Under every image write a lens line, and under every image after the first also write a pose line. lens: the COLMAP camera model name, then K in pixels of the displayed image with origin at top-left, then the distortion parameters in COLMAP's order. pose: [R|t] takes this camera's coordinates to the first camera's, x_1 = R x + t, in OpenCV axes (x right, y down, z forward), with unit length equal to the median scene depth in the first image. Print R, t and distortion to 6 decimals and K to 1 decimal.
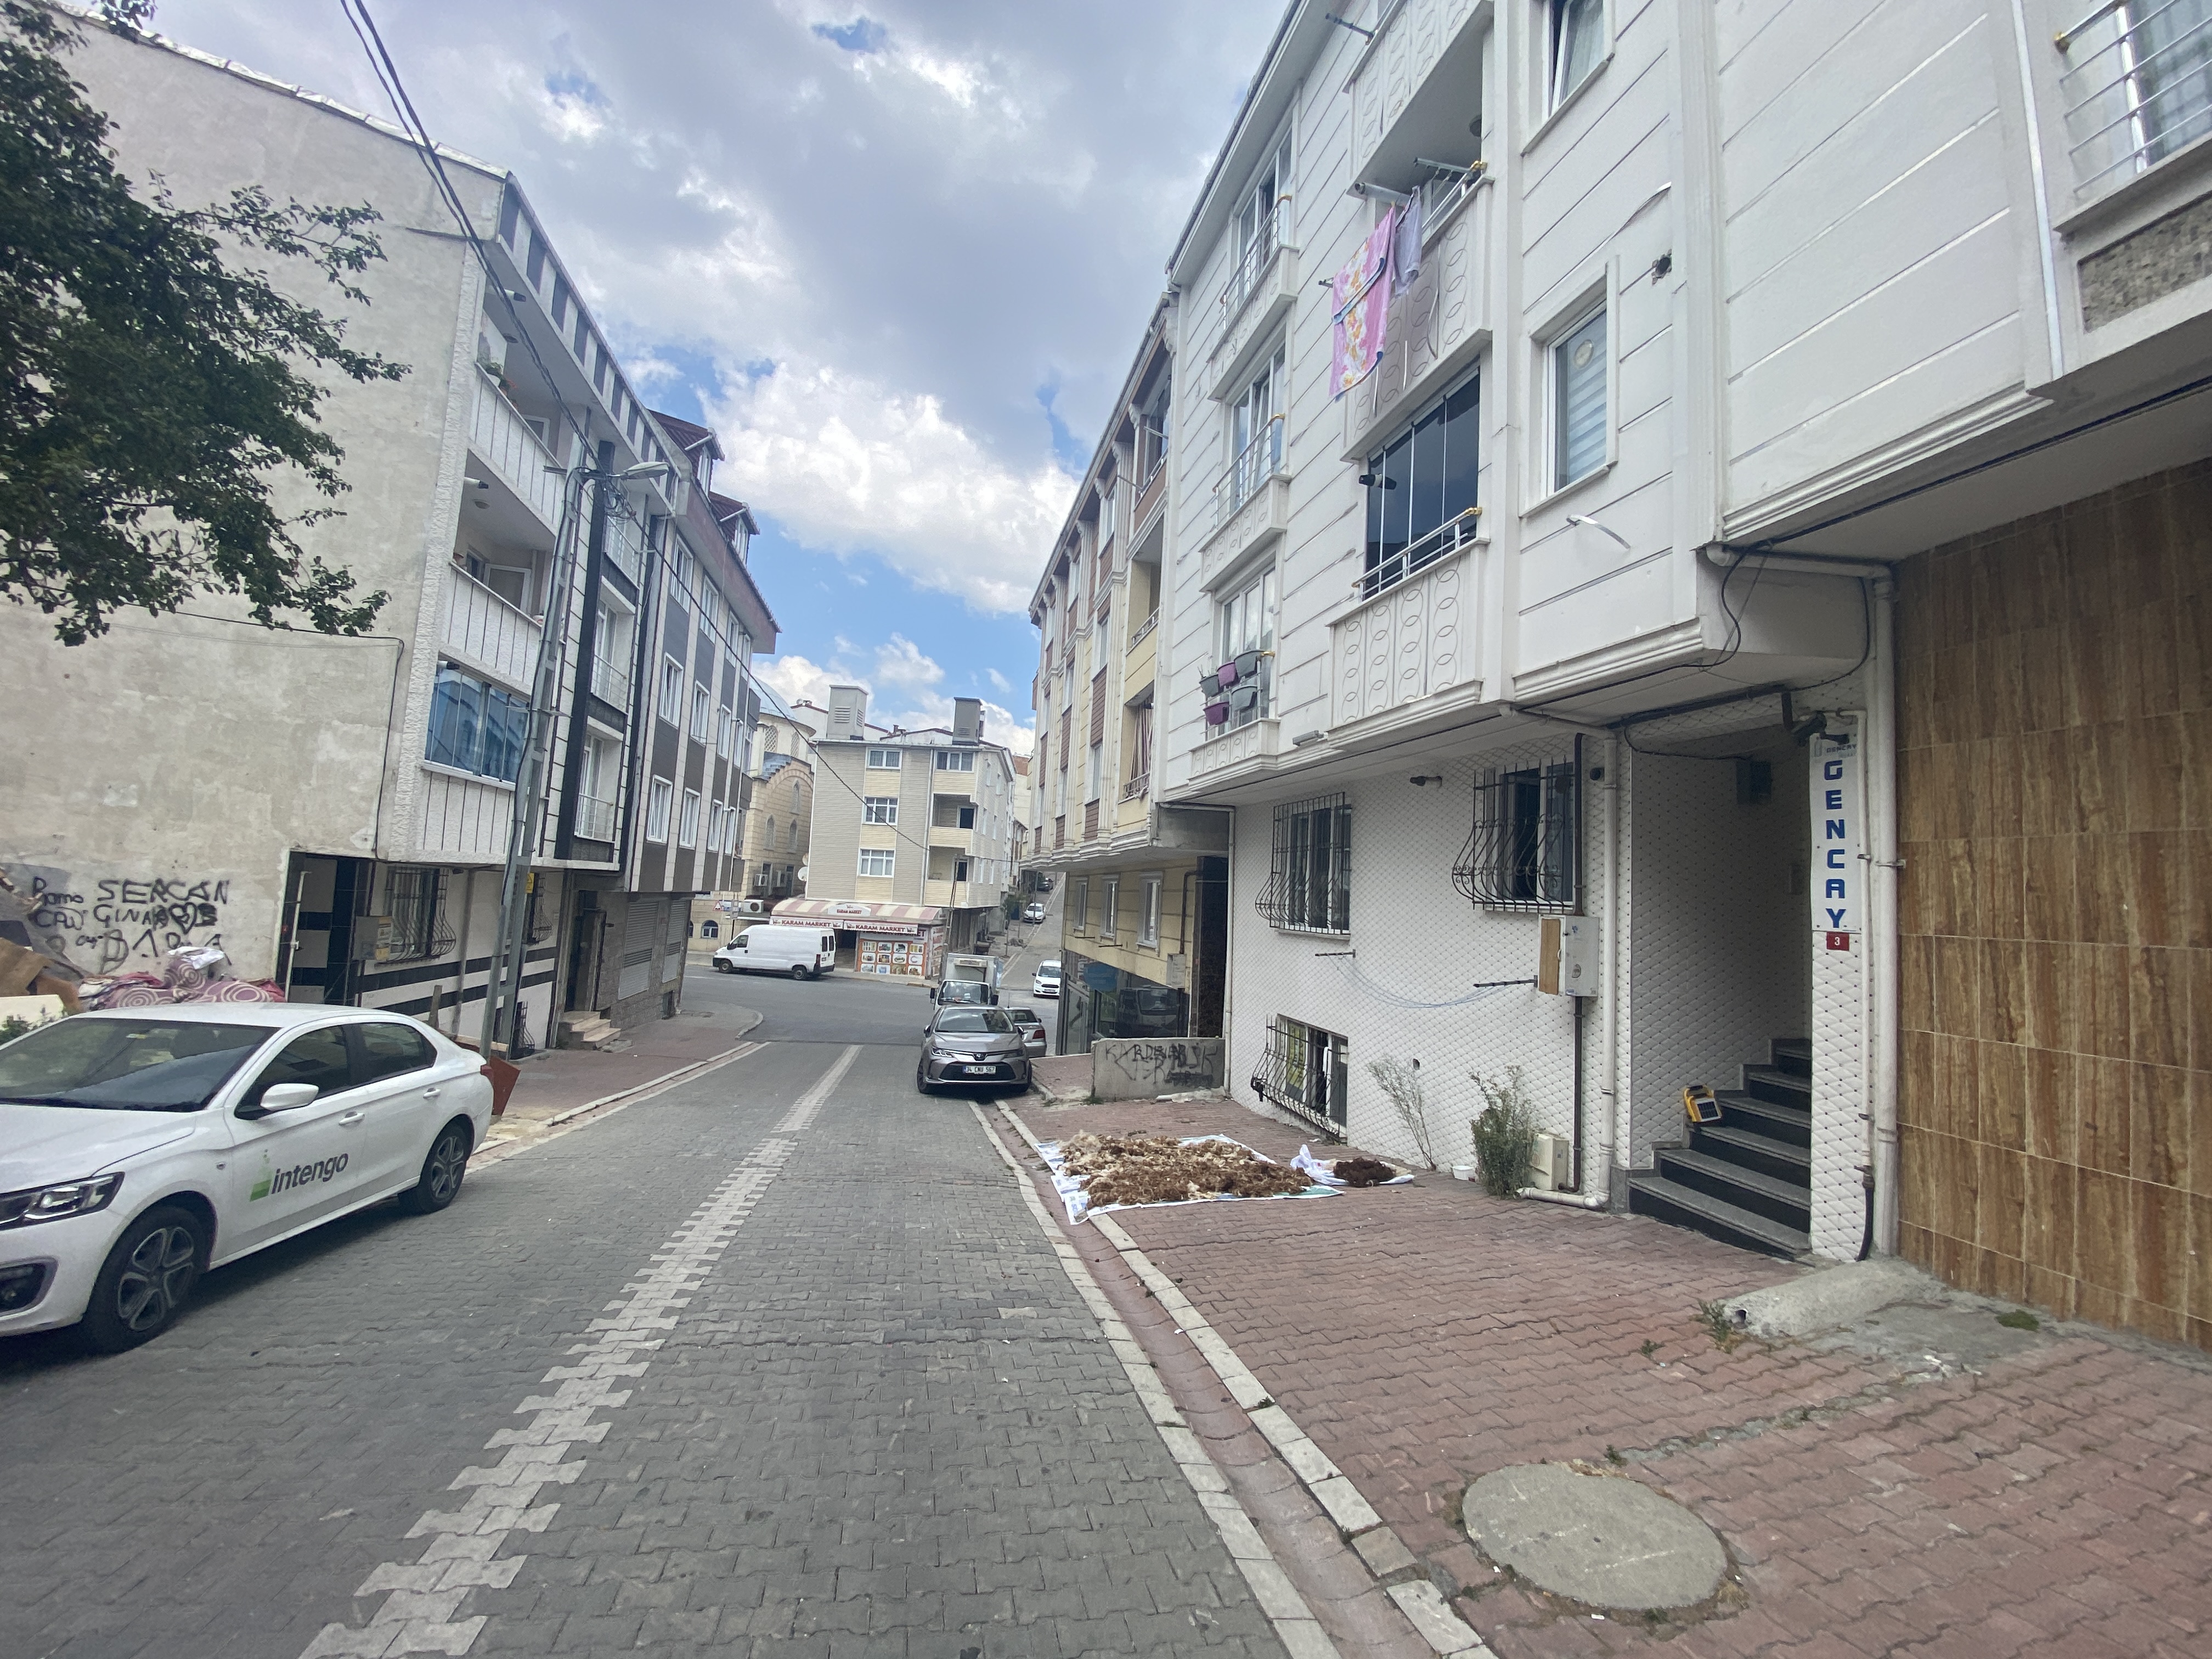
lens RADIAL K [[892.1, 0, 1100.8], [0, 892.1, 830.2], [0, 0, 1]] dist [0.016661, -0.019535]
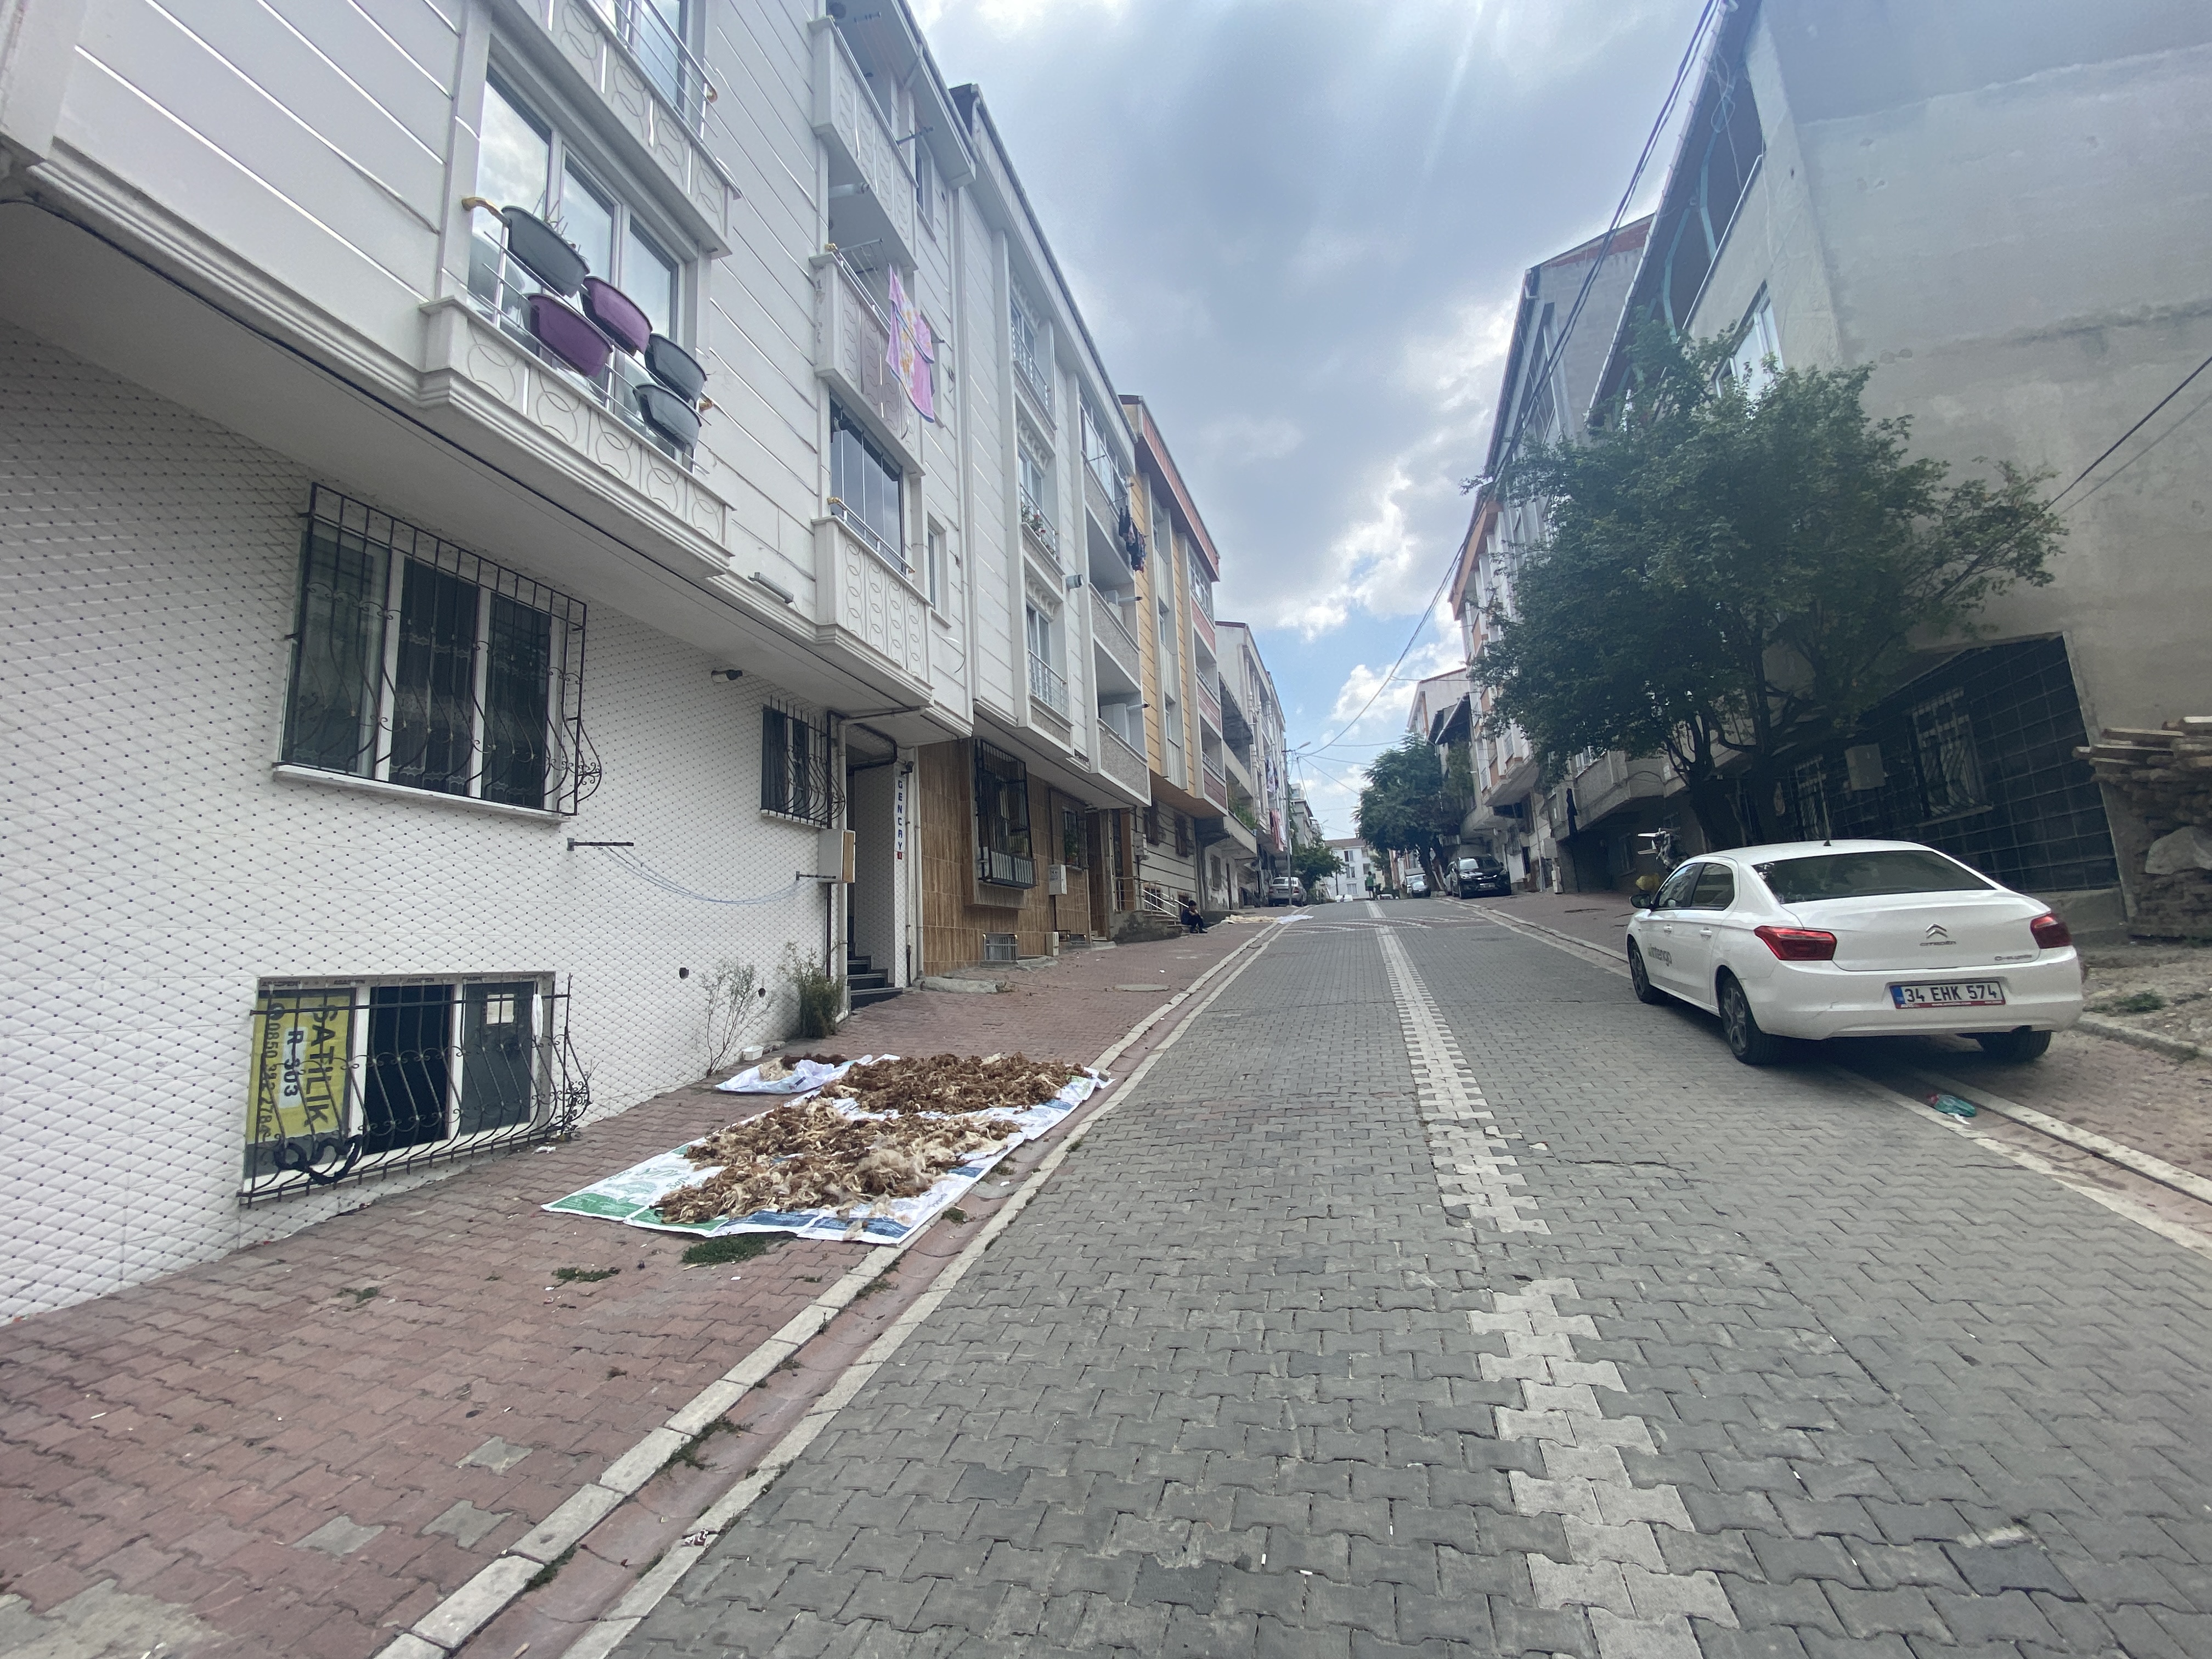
lens RADIAL K [[877.4, 0, 1104.0], [0, 877.4, 832.2], [0, 0, 1]] dist [0.018384, -0.018173]
pose [[-0.879854, 0.059343, 0.471525, -0.881461], [-0.032877, 0.982196, -0.184961, 0.555369], [-0.474106, -0.178241, -0.862238, 3.220445]]
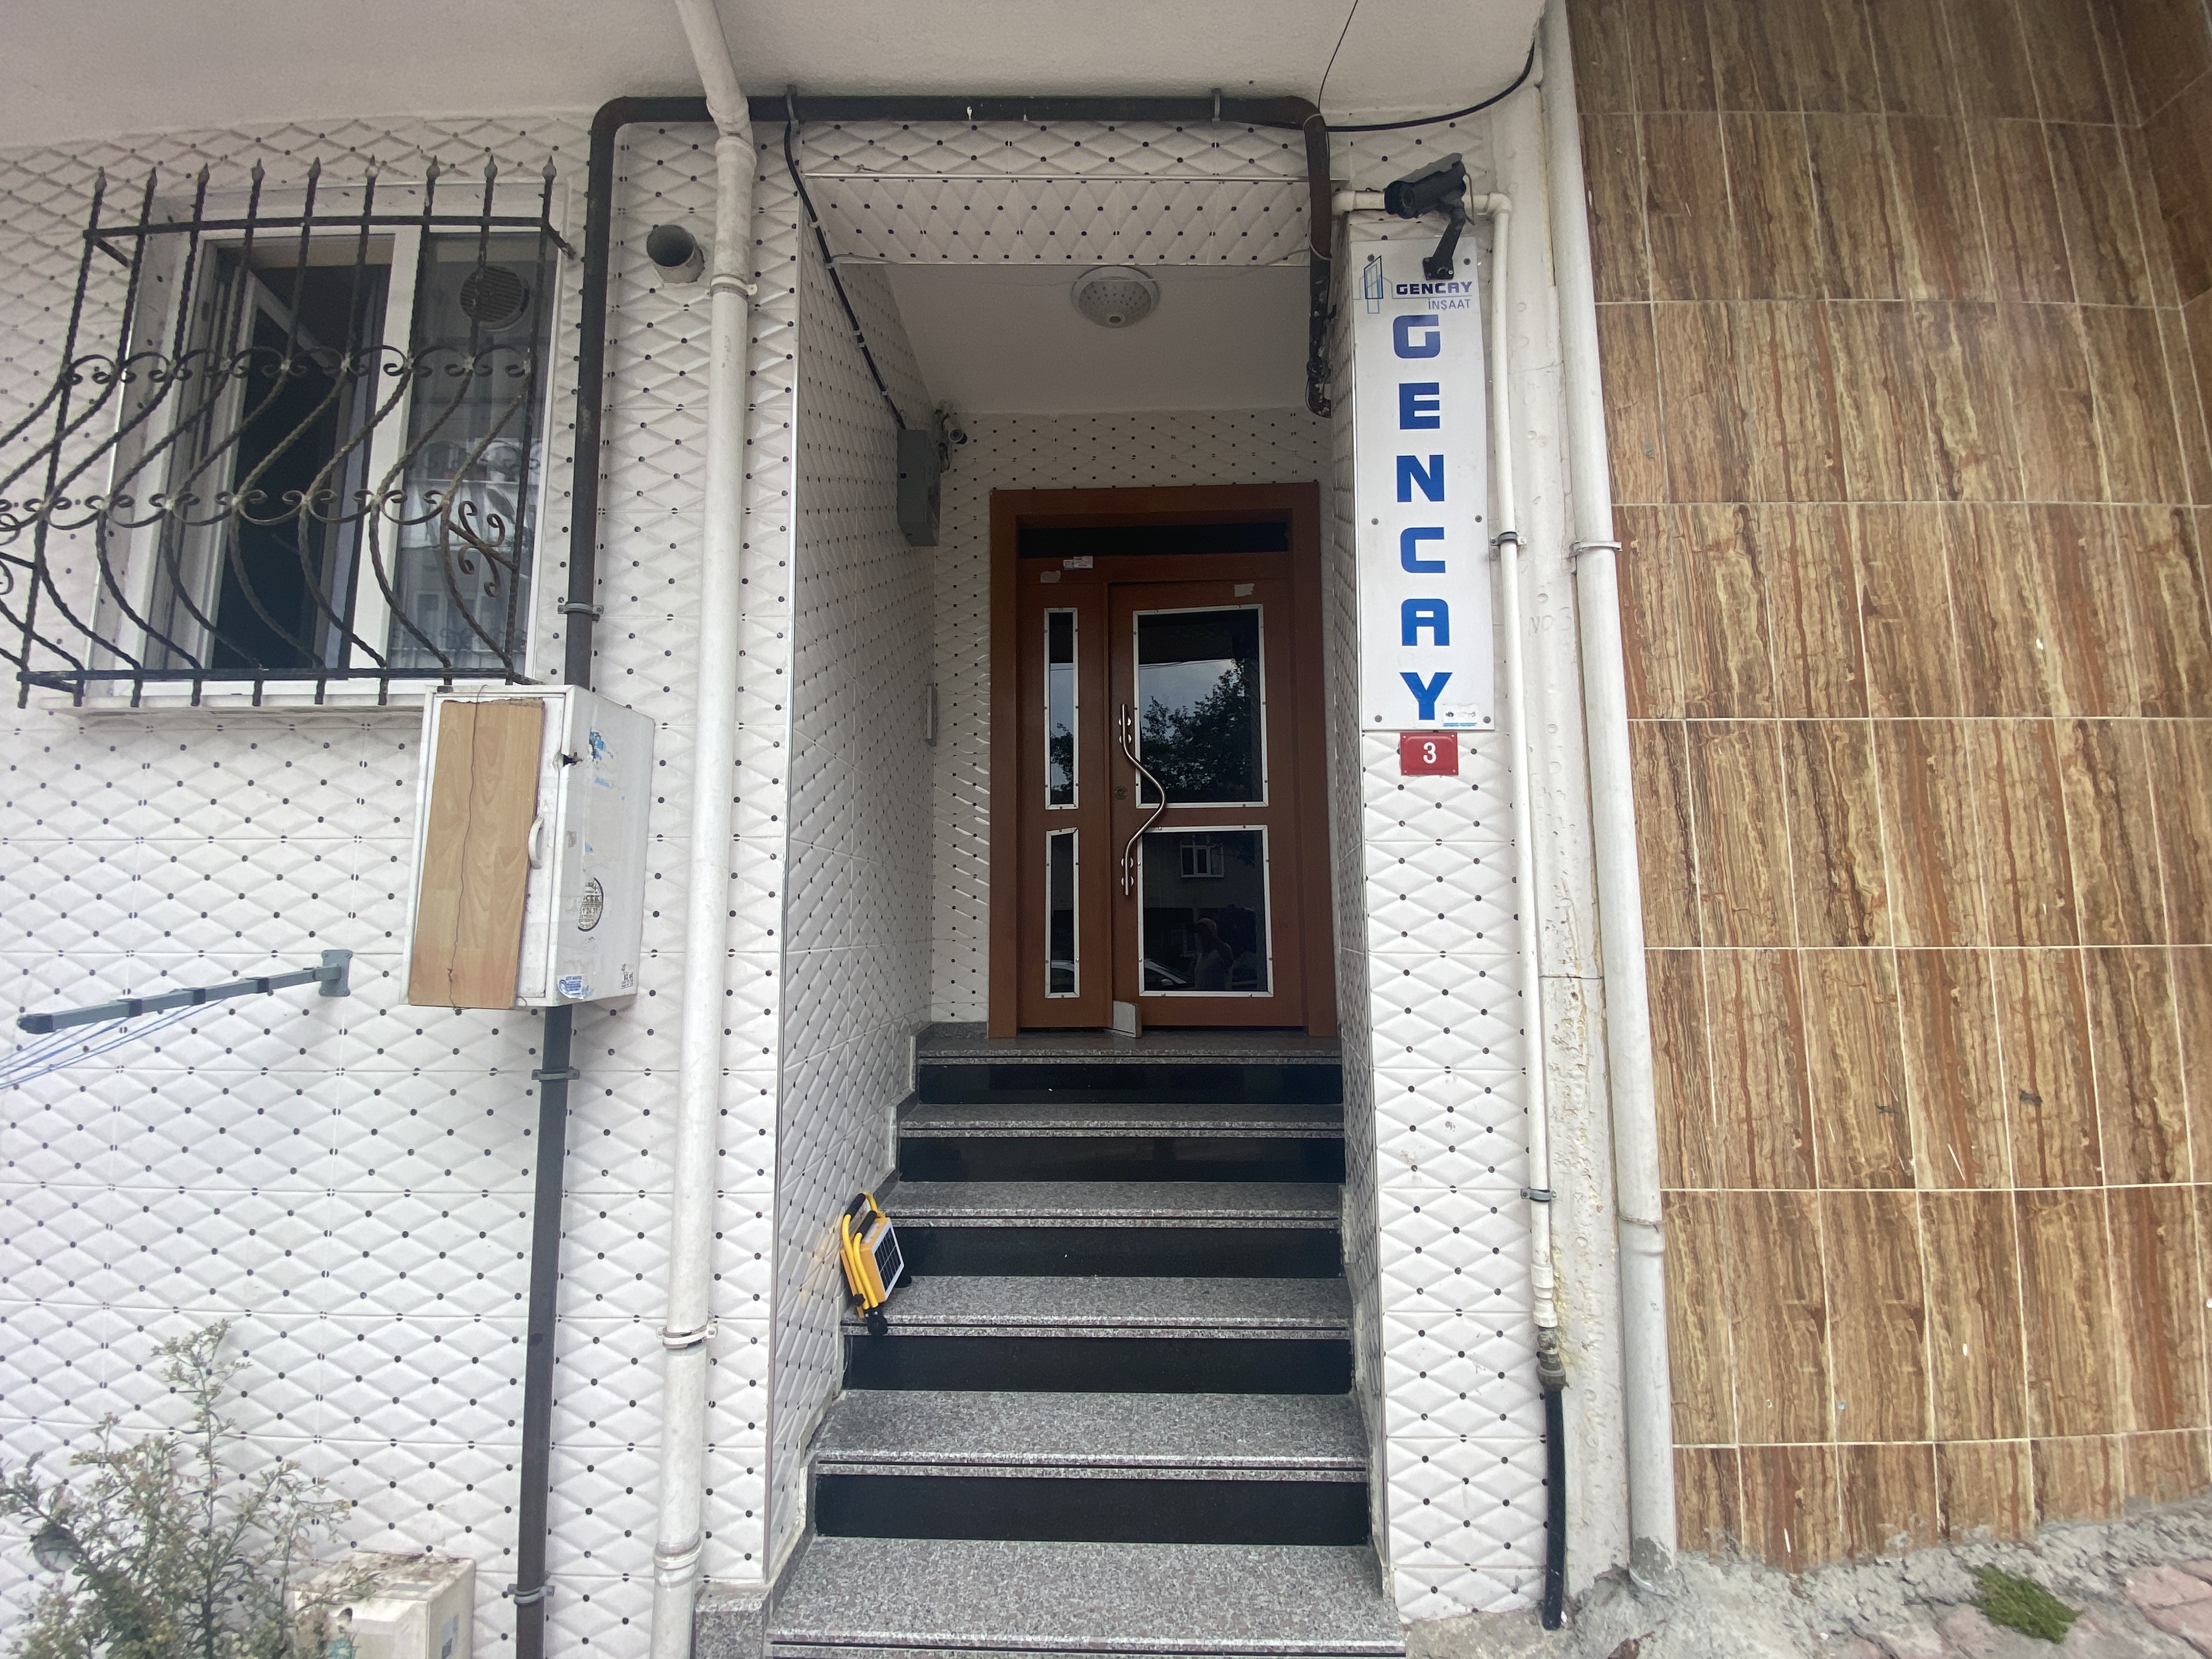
lens RADIAL K [[877.4, 0, 1104.0], [0, 877.4, 832.2], [0, 0, 1]] dist [0.018384, -0.018173]
pose [[0.235063, 0.055303, 0.970405, 0.485148], [-0.052565, 0.997642, -0.044122, 0.213935], [-0.970558, -0.040638, 0.237416, 1.218152]]
